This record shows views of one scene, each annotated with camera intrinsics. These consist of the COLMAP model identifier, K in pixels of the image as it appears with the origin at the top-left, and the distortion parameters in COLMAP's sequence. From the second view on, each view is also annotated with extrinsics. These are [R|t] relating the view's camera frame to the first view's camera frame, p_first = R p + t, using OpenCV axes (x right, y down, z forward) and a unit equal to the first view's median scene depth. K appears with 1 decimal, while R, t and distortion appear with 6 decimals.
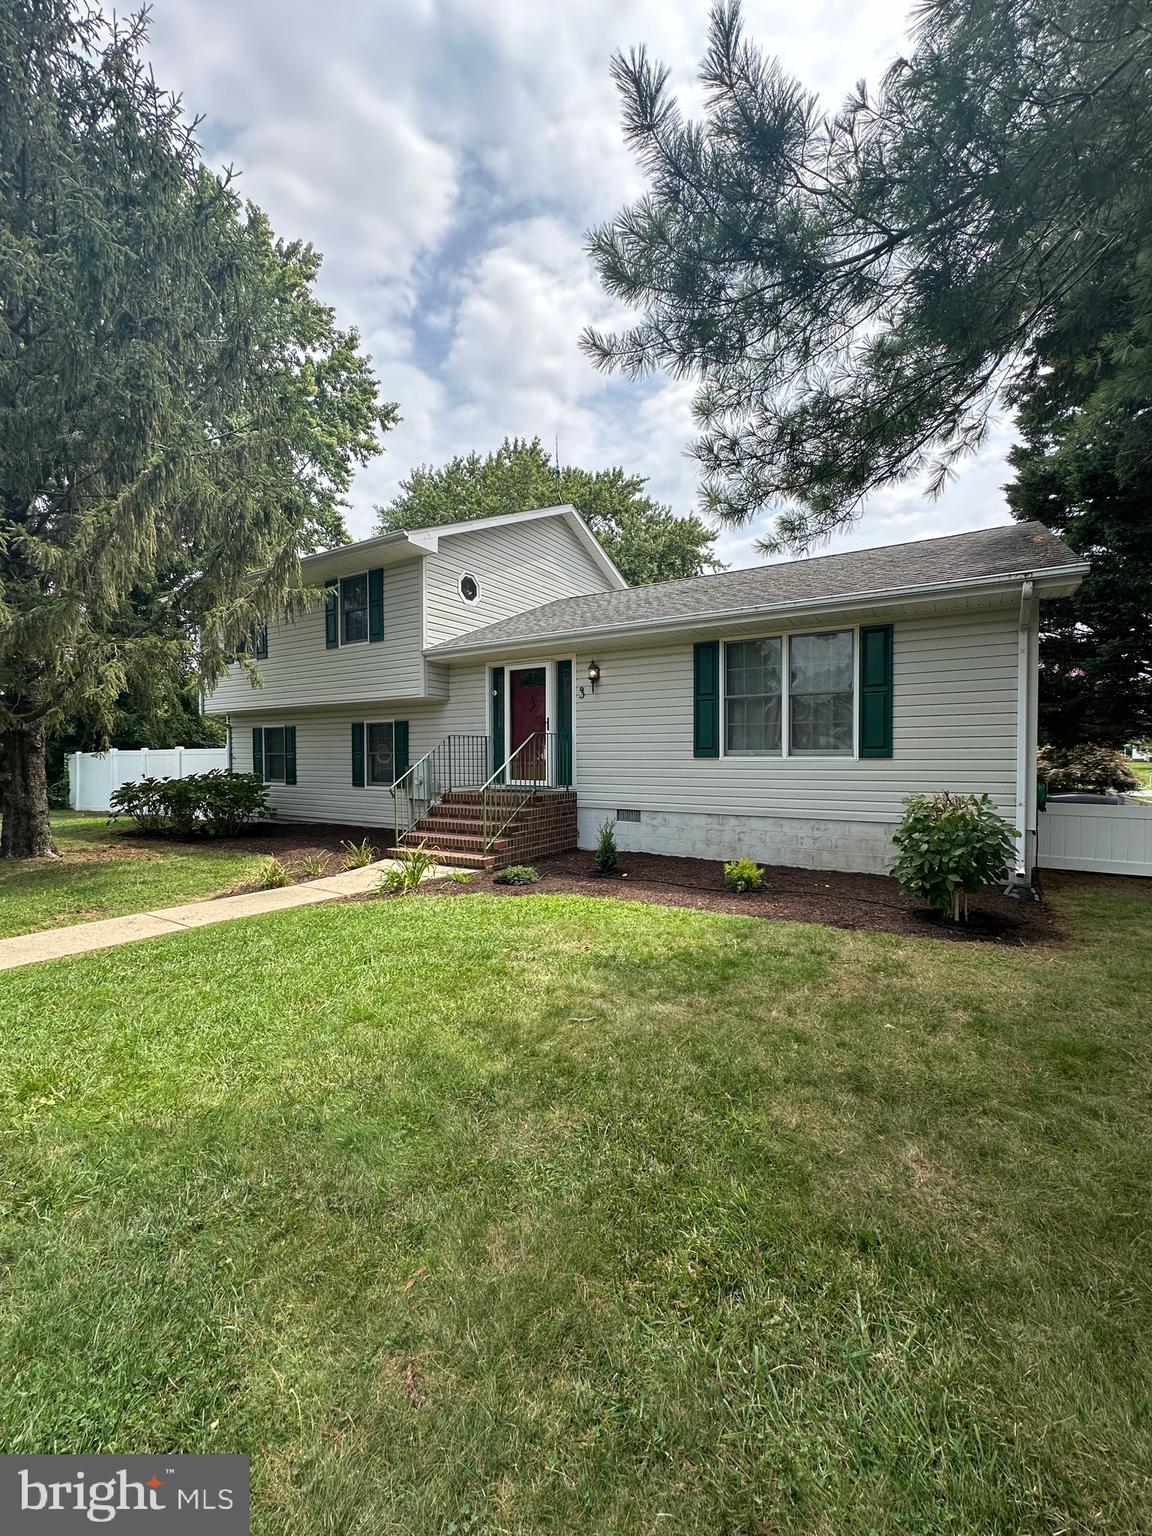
lens RADIAL K [[606.4, 0, 575.4], [0, 606.4, 769.5], [0, 0, 1]] dist [-0.003183, -0.000017]
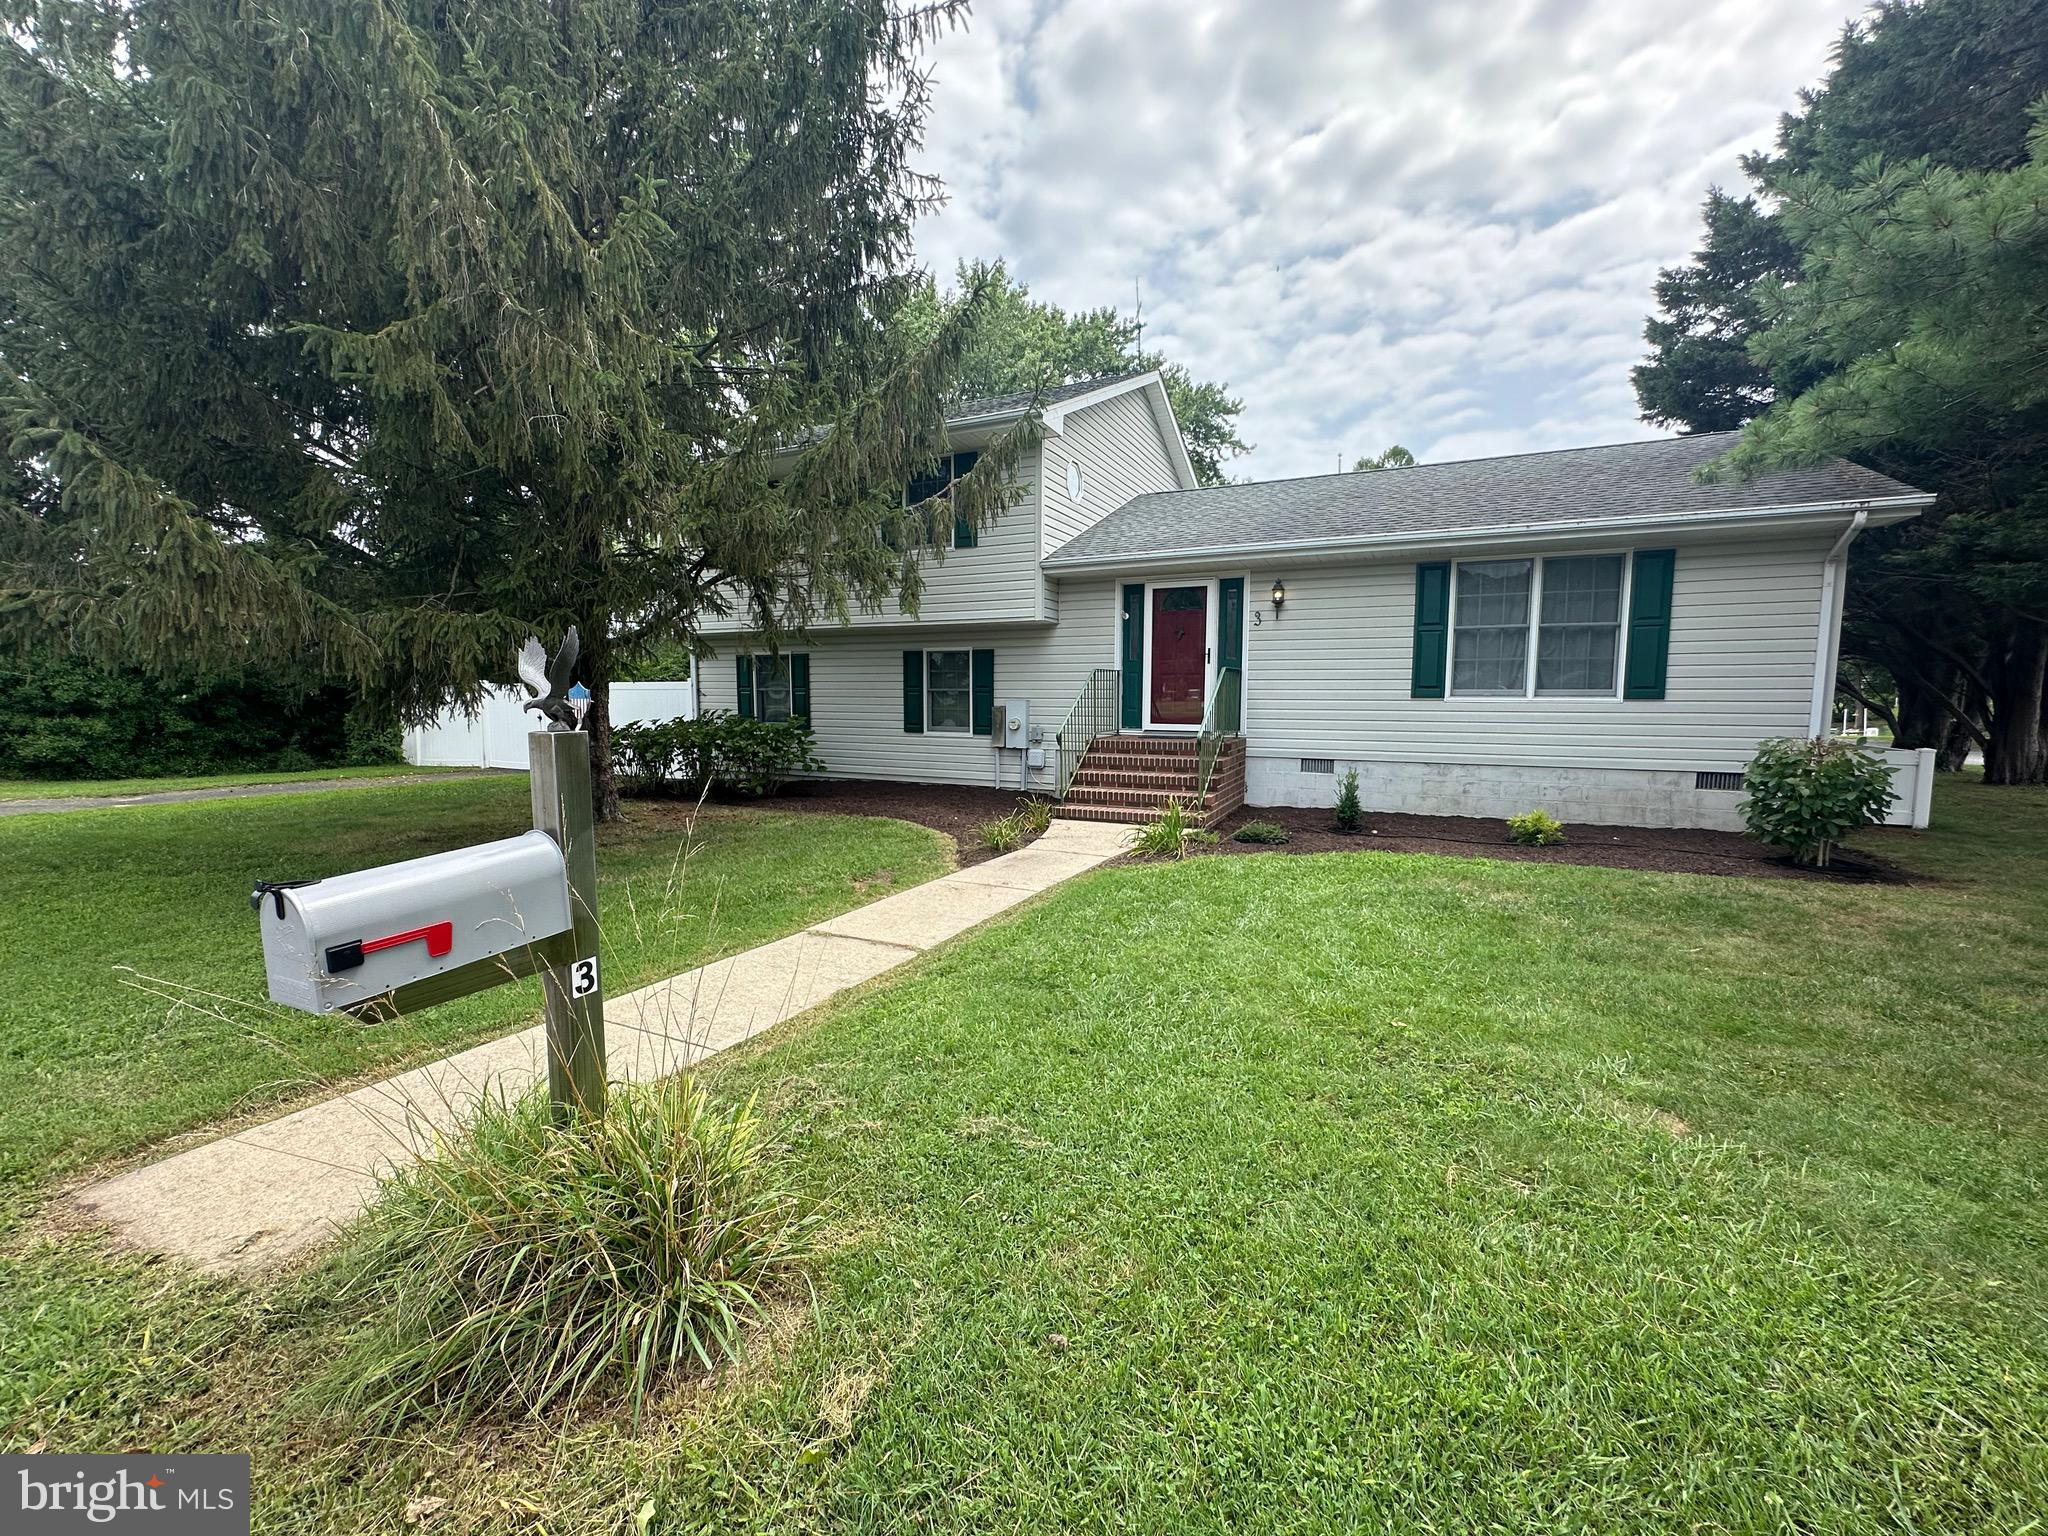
lens RADIAL K [[808.6, 0, 1030.3], [0, 808.6, 766.8], [0, 0, 1]] dist [-0.003183, -0.000017]
pose [[0.994217, -0.006269, 0.107209, -0.418475], [-0.001339, 0.997493, 0.070749, -0.001743], [-0.107384, -0.070483, 0.991716, -0.077201]]
